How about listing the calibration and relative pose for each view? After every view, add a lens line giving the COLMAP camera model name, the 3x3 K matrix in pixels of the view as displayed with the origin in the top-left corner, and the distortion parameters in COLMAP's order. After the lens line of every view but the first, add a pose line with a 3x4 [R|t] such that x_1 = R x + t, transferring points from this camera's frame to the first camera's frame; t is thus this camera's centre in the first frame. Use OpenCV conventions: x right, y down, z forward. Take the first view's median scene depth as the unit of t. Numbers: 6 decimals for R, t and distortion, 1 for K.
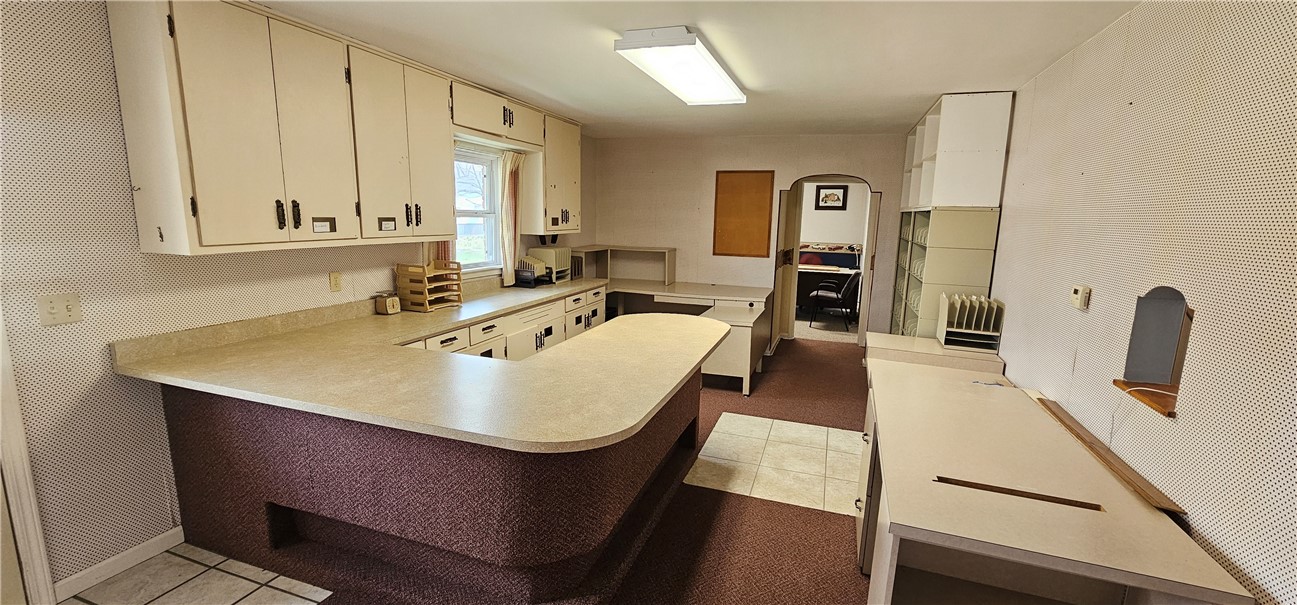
lens RADIAL K [[530.3, 0, 647.9], [0, 530.3, 307.4], [0, 0, 1]] dist [-0.003133, -0.000027]
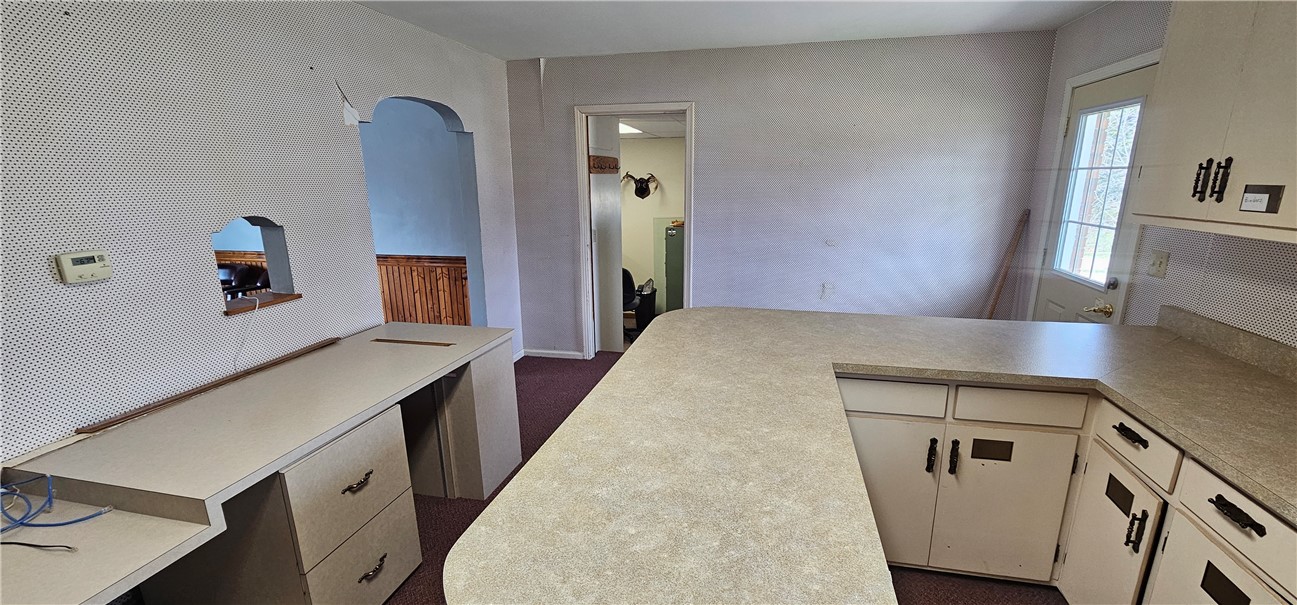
lens RADIAL K [[530.3, 0, 670.4], [0, 530.3, 309.7], [0, 0, 1]] dist [-0.003133, -0.000027]
pose [[-0.989057, 0.014333, -0.146836, 0.083351], [-0.046984, 0.912853, 0.405576, -0.217609], [0.139852, 0.408037, -0.902190, 1.296508]]
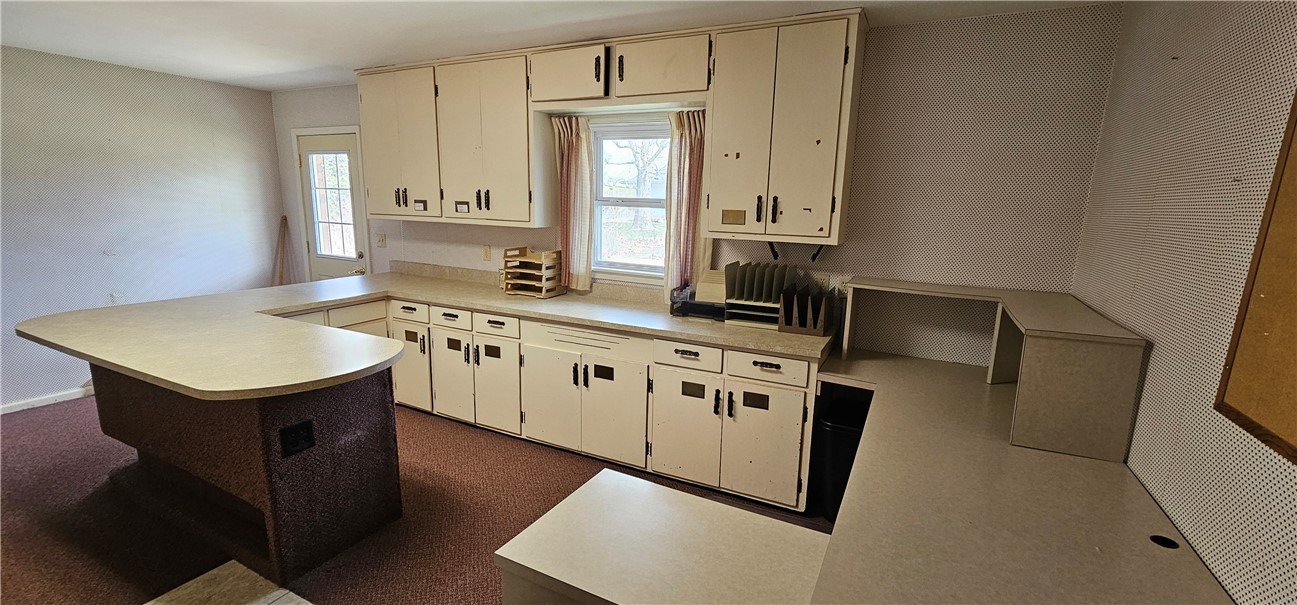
lens RADIAL K [[530.3, 0, 653.8], [0, 530.3, 302.7], [0, 0, 1]] dist [-0.003133, -0.000027]
pose [[-0.114067, 0.167132, -0.979314, 0.660669], [-0.200101, 0.961681, 0.187430, -0.261033], [0.973113, 0.217341, -0.076253, 1.564732]]
